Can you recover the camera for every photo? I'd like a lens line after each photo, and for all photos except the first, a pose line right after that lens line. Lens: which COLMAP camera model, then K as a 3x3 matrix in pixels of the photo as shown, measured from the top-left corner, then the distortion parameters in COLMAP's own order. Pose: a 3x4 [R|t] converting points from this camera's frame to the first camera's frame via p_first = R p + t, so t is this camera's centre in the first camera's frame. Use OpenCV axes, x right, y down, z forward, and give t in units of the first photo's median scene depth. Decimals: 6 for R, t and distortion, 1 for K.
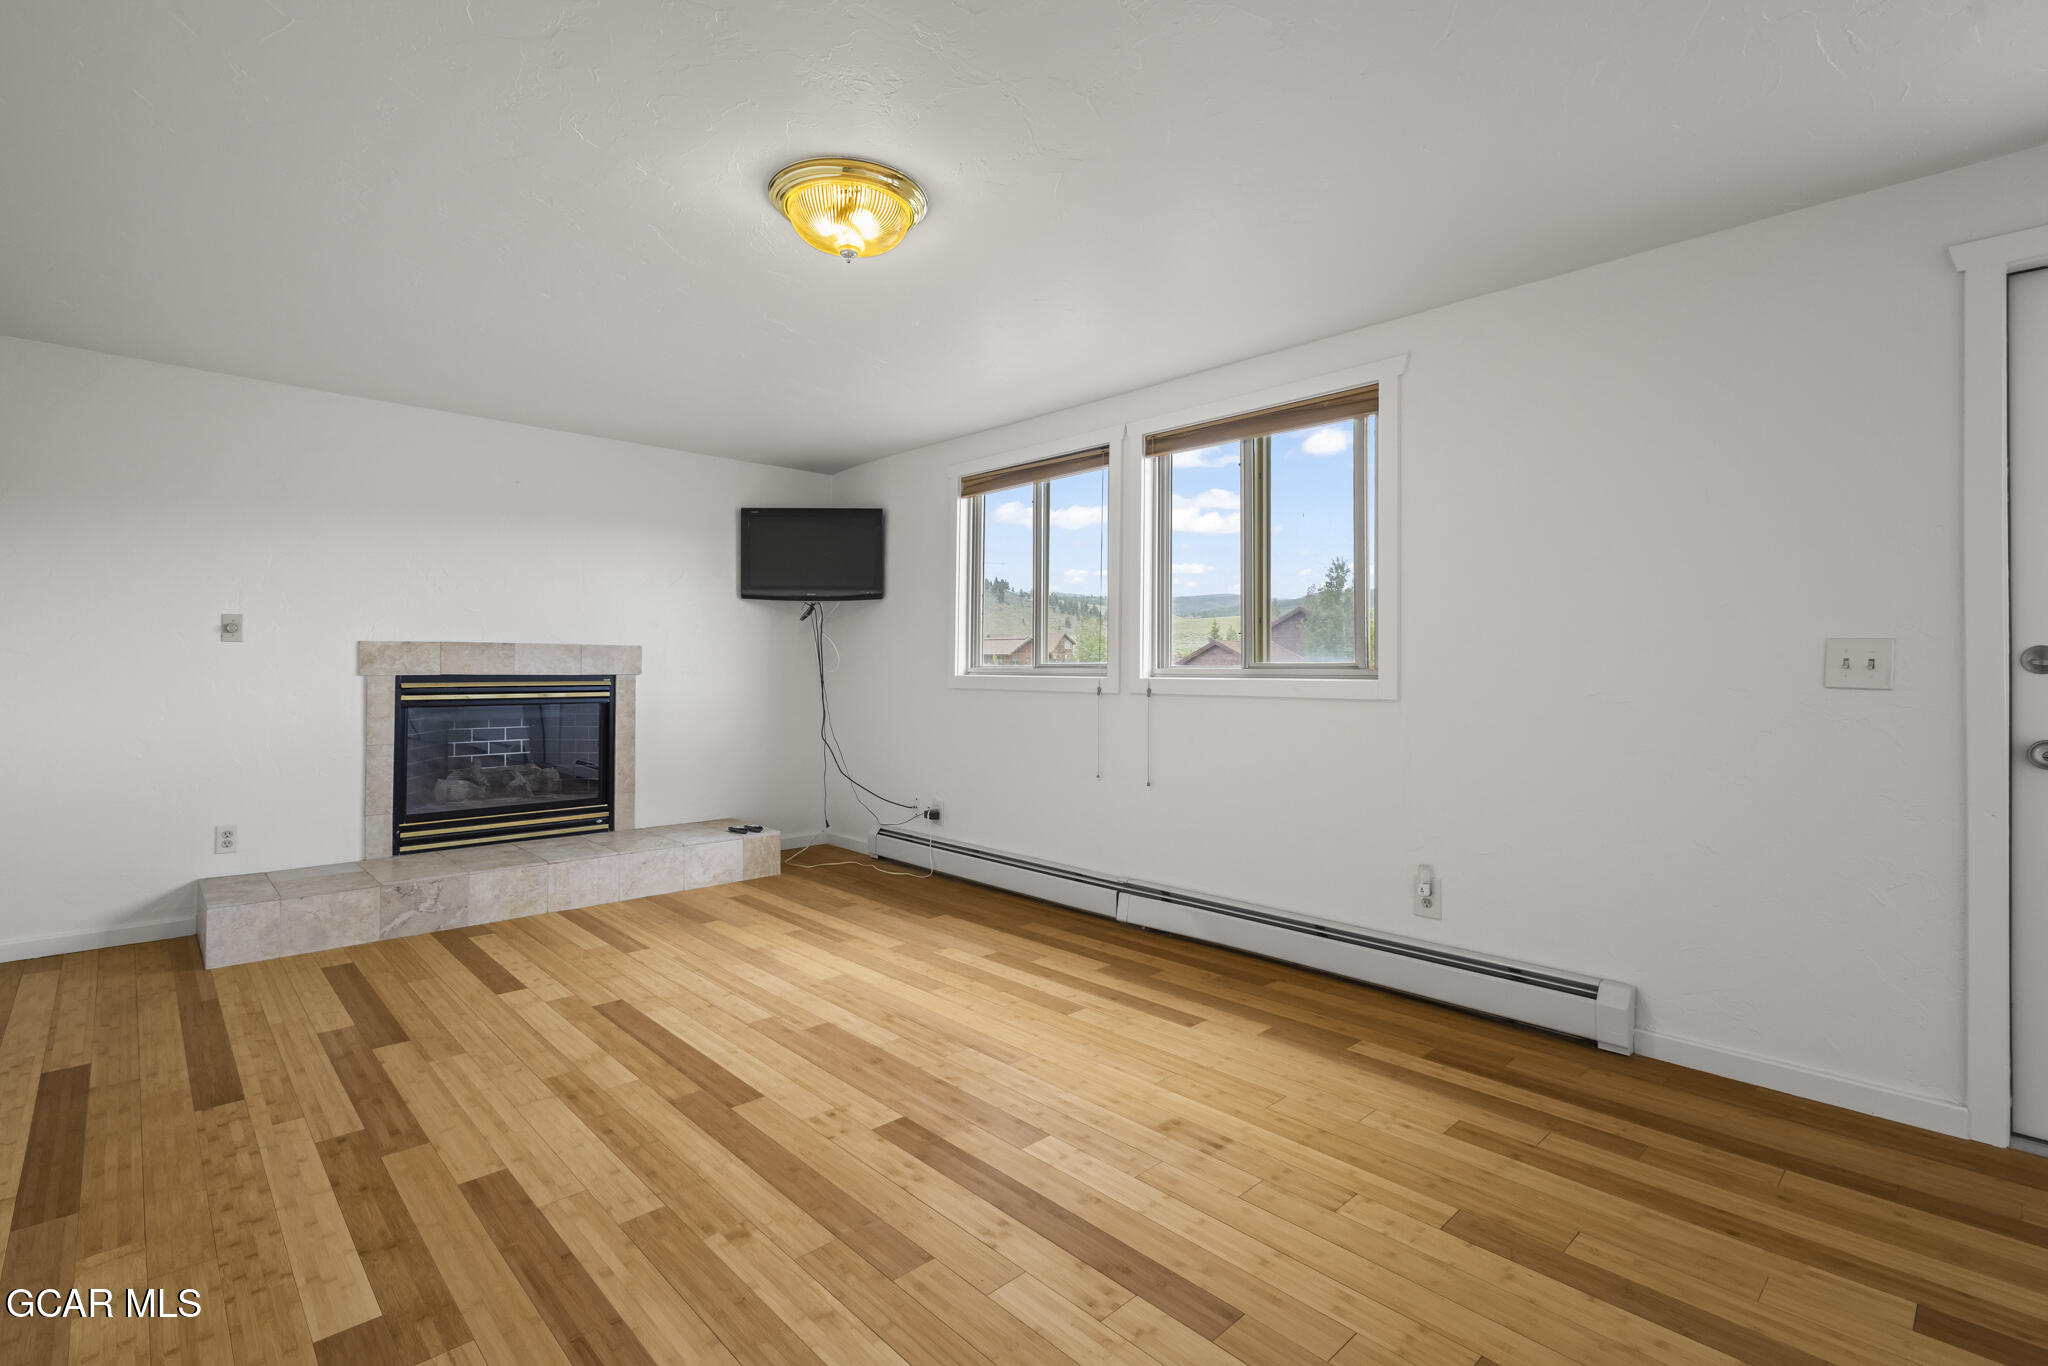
lens RADIAL K [[934.7, 0, 1019.1], [0, 934.7, 678.3], [0, 0, 1]] dist [0.005947, -0.001335]
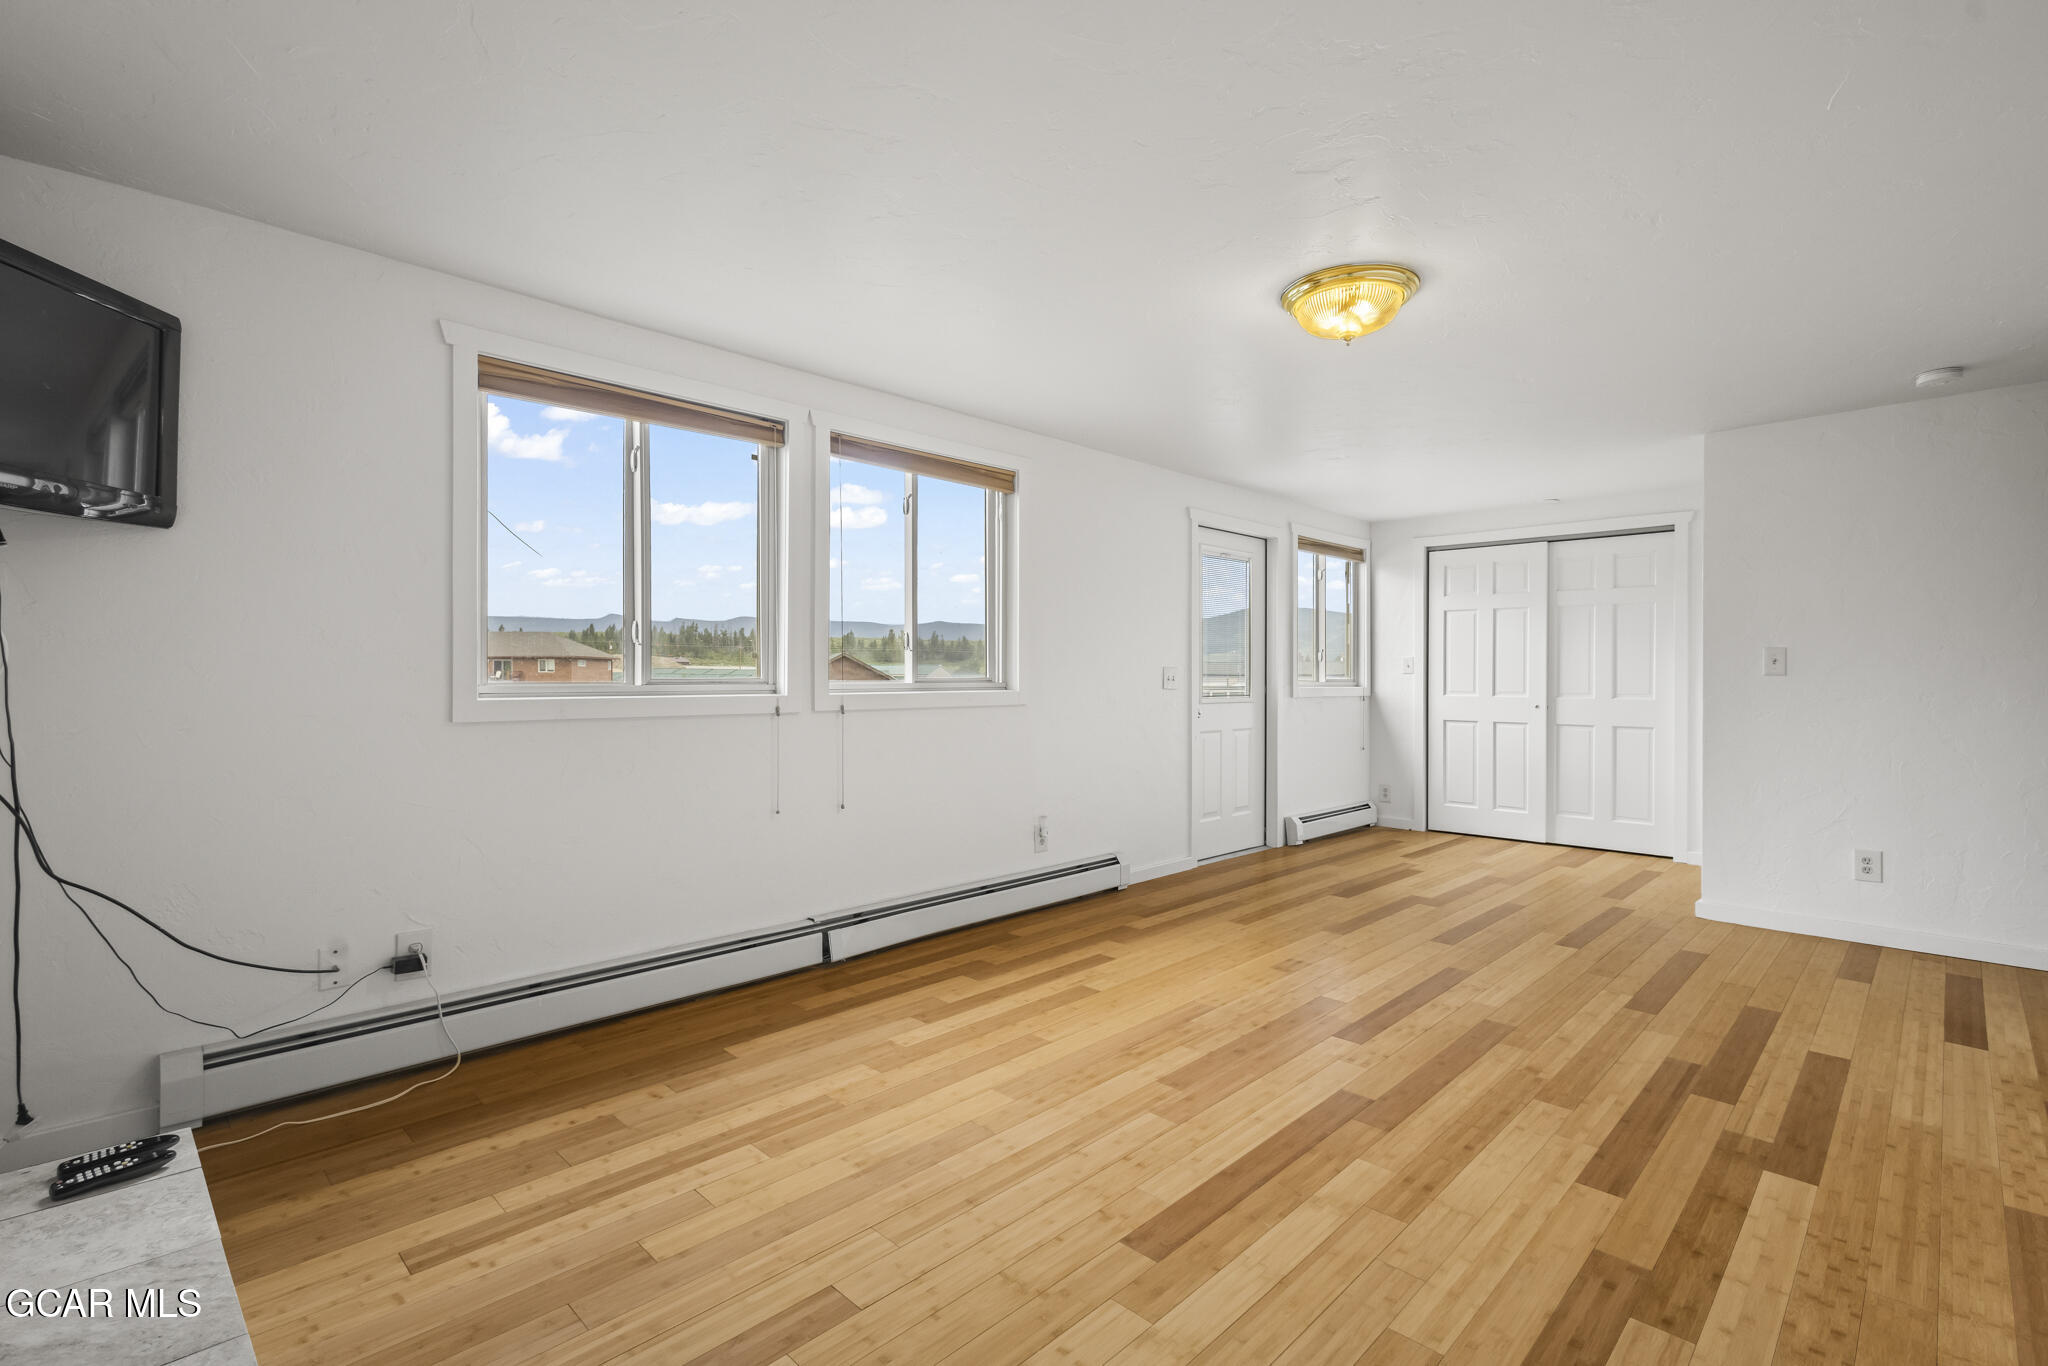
lens RADIAL K [[934.7, 0, 1019.1], [0, 934.7, 678.3], [0, 0, 1]] dist [0.005947, -0.001335]
pose [[-0.025676, -0.006831, 0.999647, -1.239701], [0.013572, 0.999882, 0.007181, -0.029124], [-0.999578, 0.013752, -0.025581, 1.303121]]
